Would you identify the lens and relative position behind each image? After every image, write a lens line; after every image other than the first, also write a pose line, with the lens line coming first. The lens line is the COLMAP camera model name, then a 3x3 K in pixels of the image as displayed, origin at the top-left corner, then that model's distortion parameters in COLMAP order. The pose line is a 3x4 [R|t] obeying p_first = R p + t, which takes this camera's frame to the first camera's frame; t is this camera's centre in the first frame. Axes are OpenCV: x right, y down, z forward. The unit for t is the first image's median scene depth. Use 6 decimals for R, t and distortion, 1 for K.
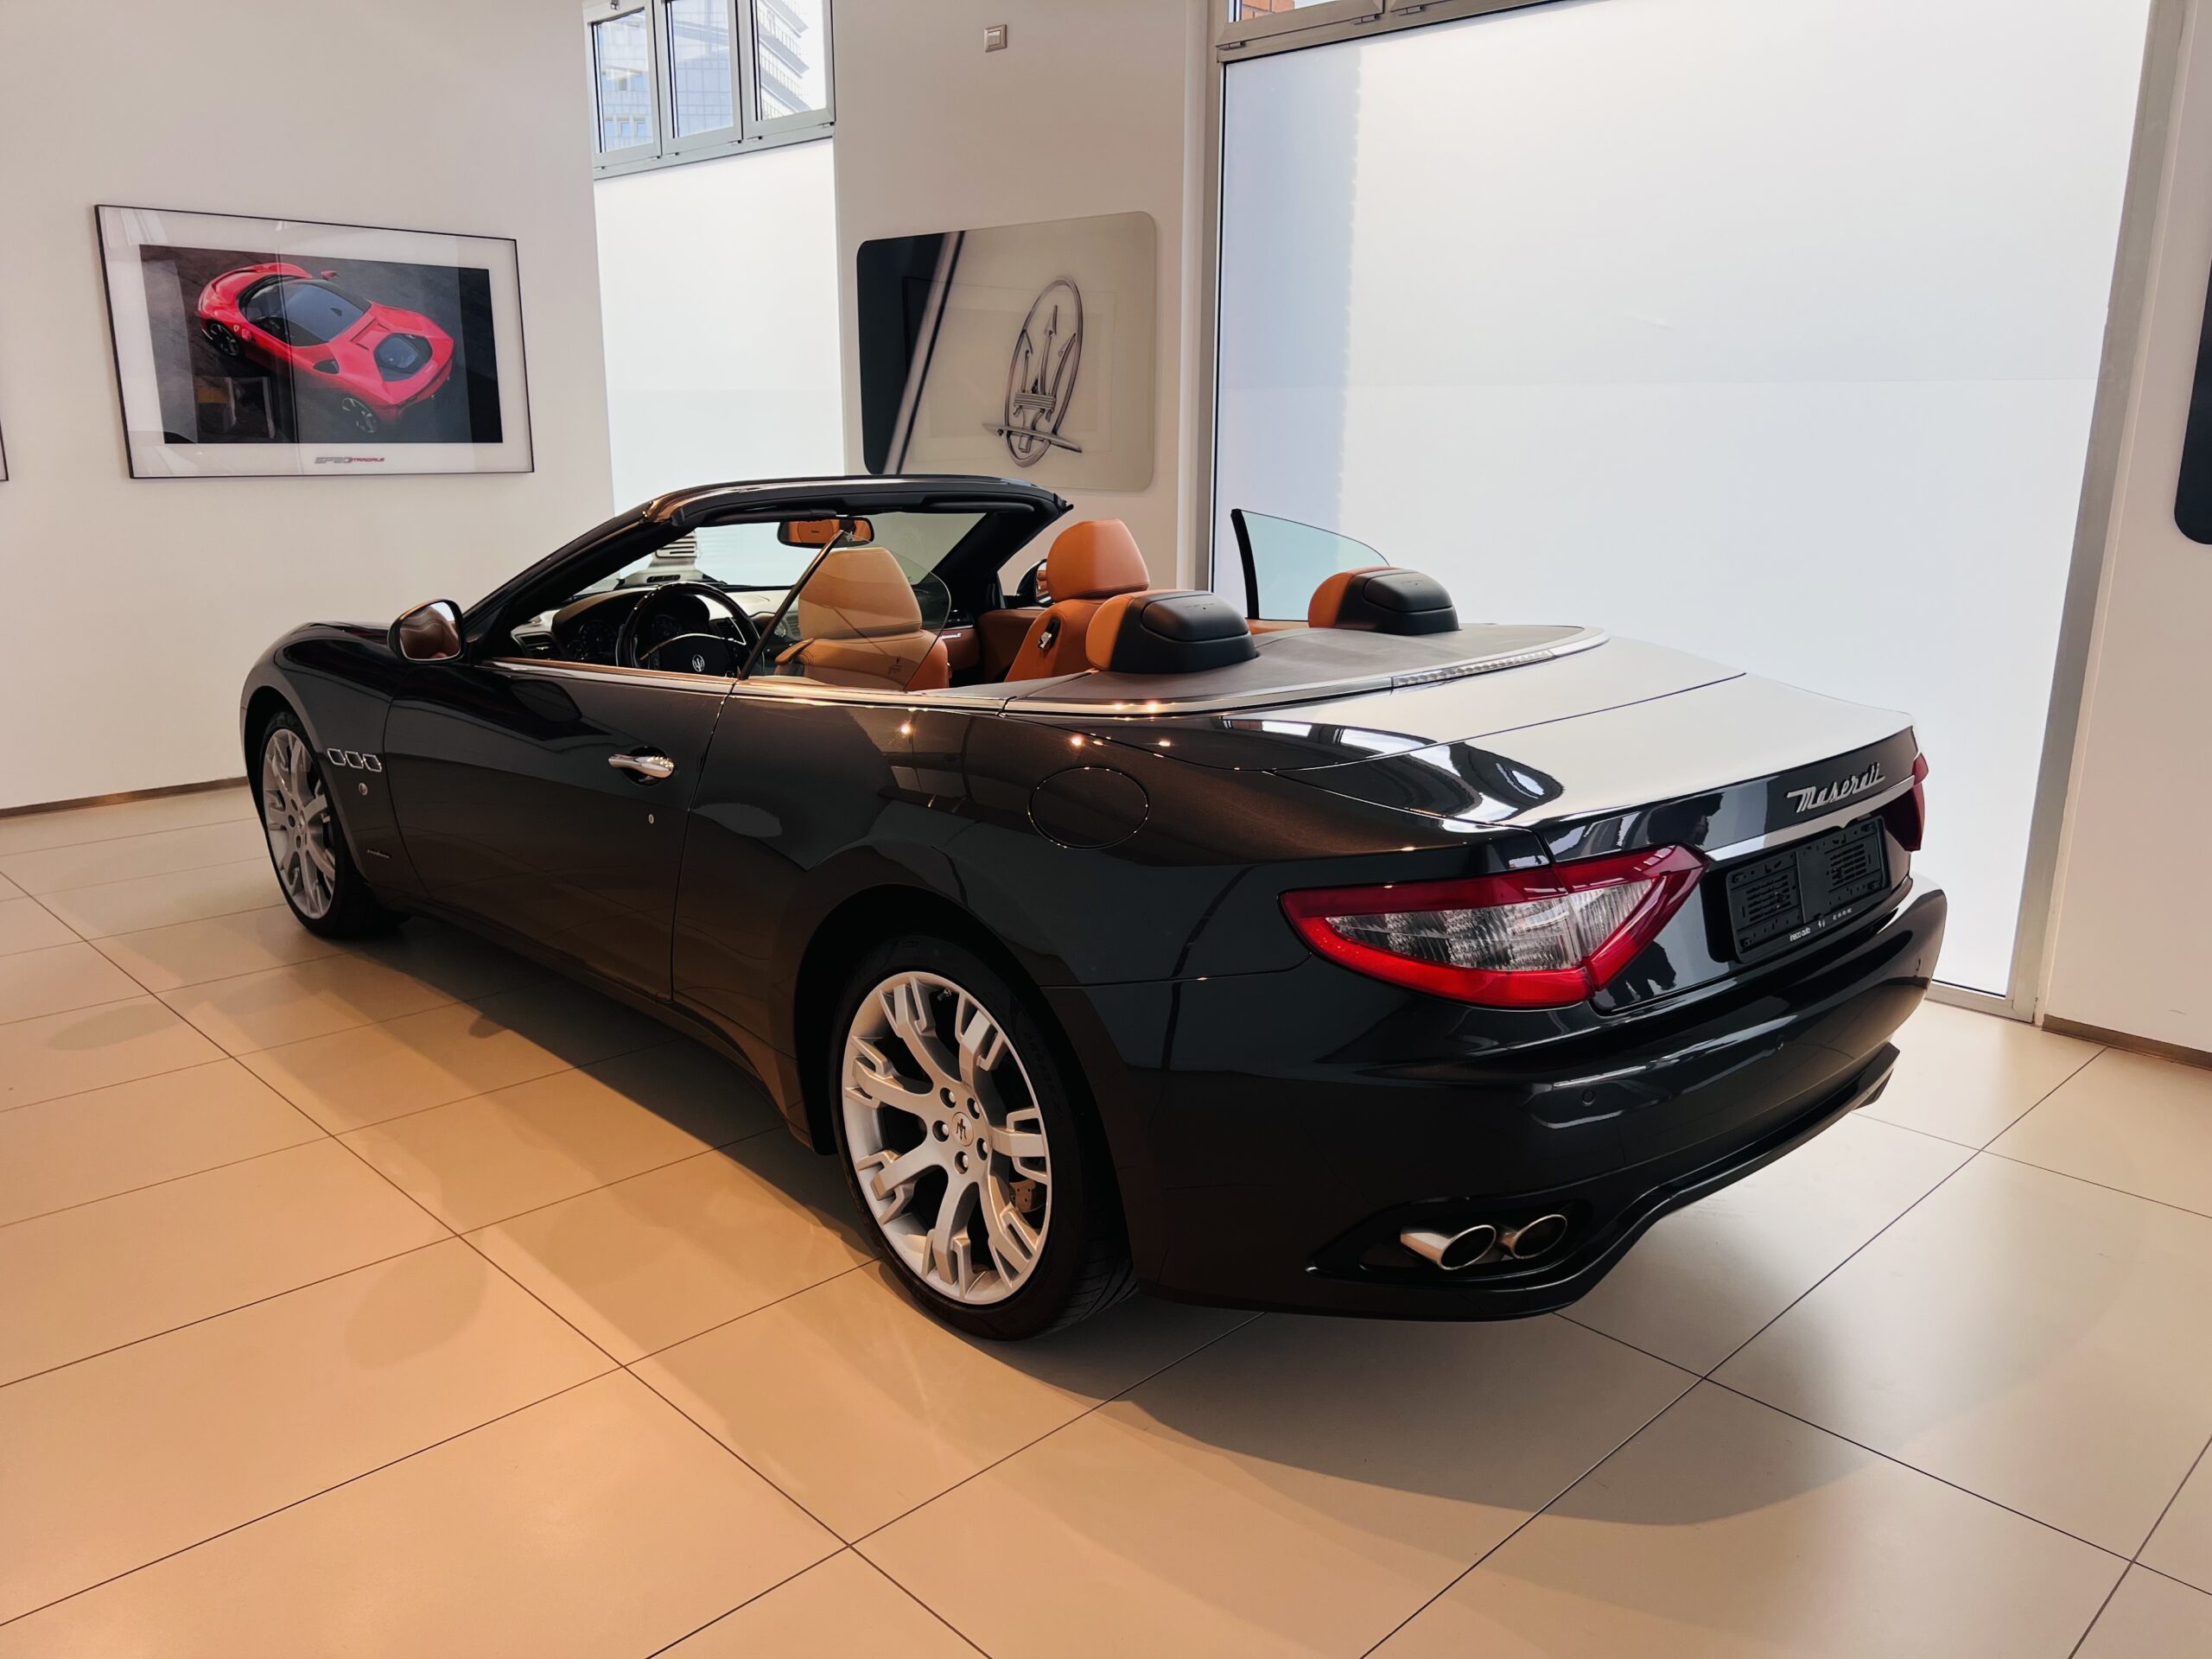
lens RADIAL K [[1664.2, 0, 1106.0], [0, 1664.2, 829.5], [0, 0, 1]] dist [0.041779, -0.001225]
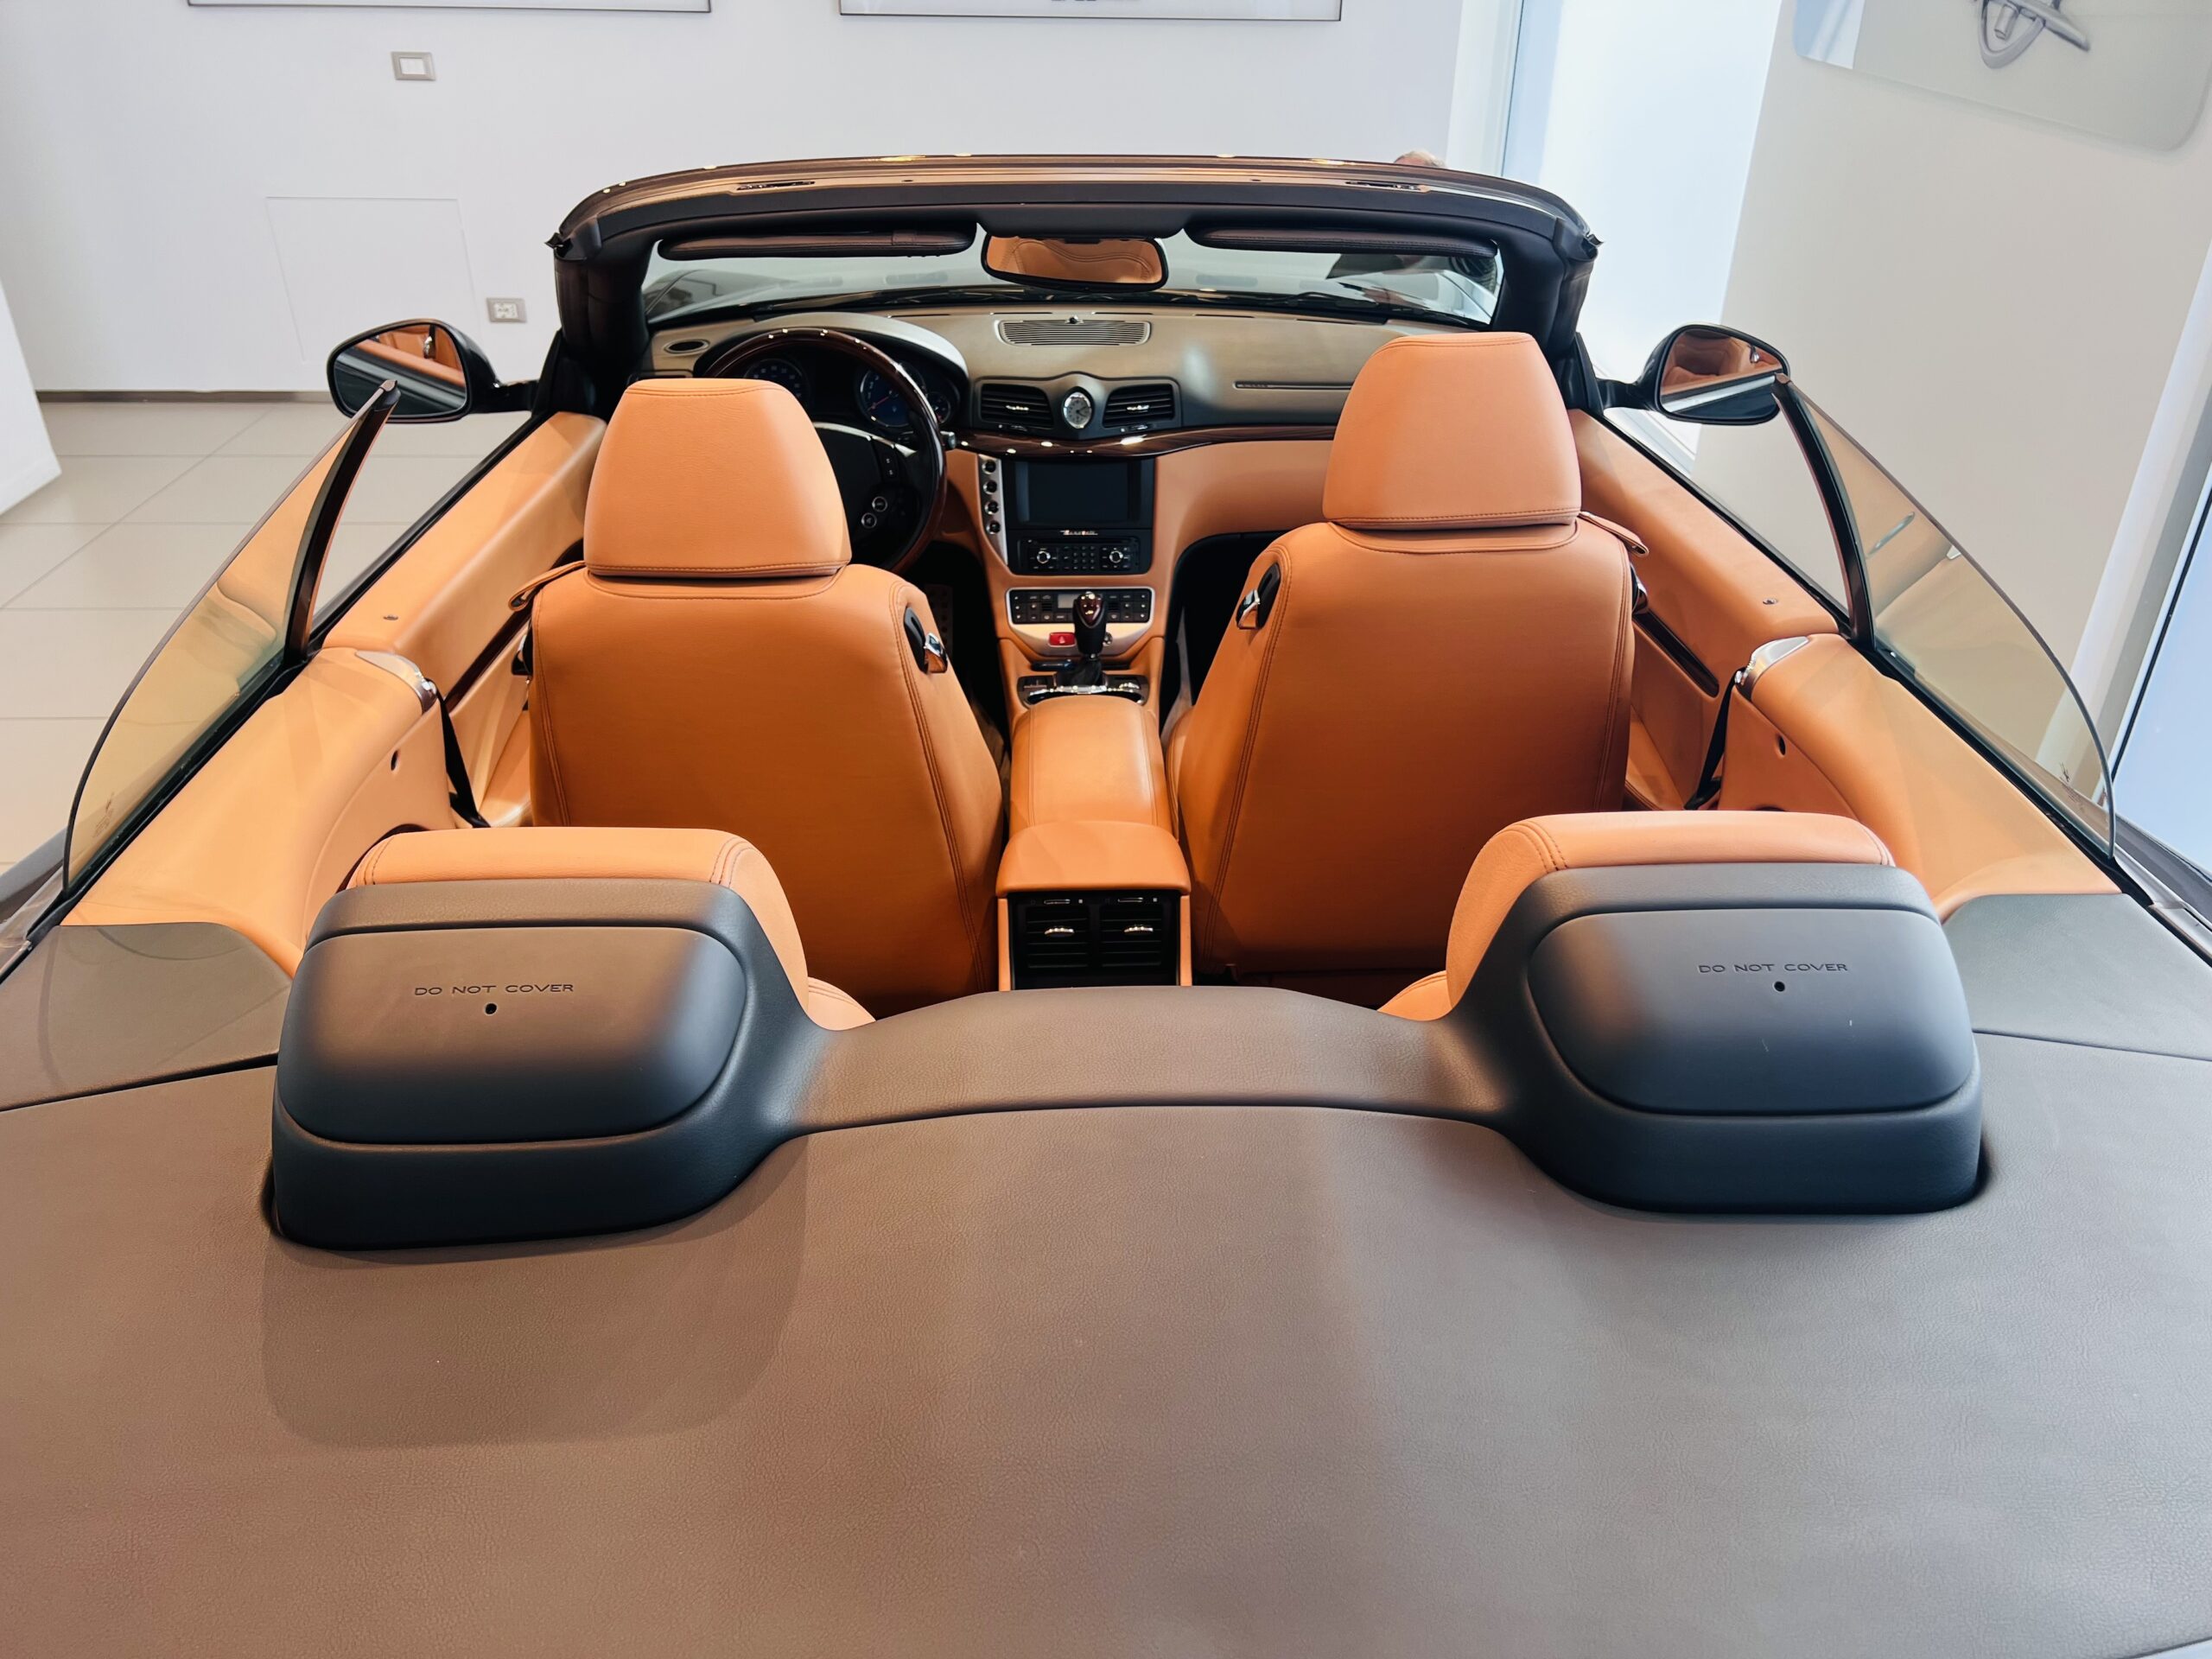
lens RADIAL K [[1690.8, 0, 1106.0], [0, 1690.8, 829.5], [0, 0, 1]] dist [0.004193, 0.000090]
pose [[0.768794, 0.321703, -0.552687, 0.134559], [-0.165521, 0.934904, 0.313938, -0.129155], [0.617704, -0.149872, 0.771997, 0.415921]]
